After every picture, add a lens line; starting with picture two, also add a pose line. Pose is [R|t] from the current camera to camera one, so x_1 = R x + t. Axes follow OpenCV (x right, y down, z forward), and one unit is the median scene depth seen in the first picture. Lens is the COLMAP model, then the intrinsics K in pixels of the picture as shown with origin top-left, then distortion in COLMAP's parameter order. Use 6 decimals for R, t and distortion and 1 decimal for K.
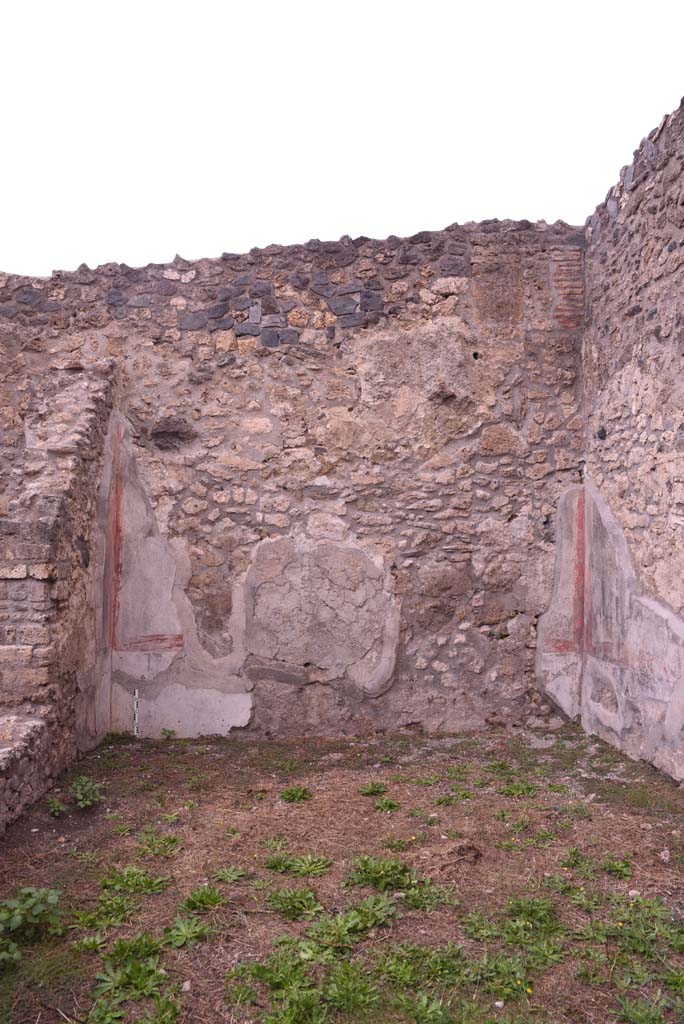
lens RADIAL K [[698.9, 0, 339.0], [0, 698.9, 508.0], [0, 0, 1]] dist [-0.132662, 0.093665]
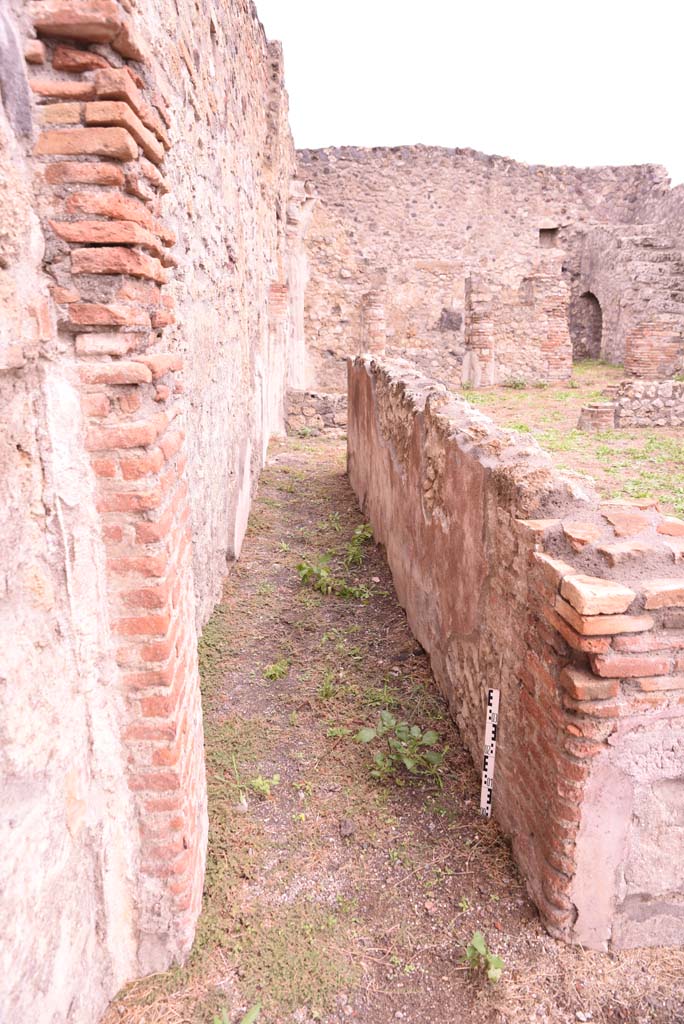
lens RADIAL K [[698.9, 0, 334.6], [0, 698.9, 509.4], [0, 0, 1]] dist [-0.132662, 0.093665]
pose [[-0.024136, -0.269216, 0.962777, -2.339976], [-0.058458, 0.961790, 0.267474, 0.155031], [-0.997998, -0.049826, -0.038952, 0.921338]]
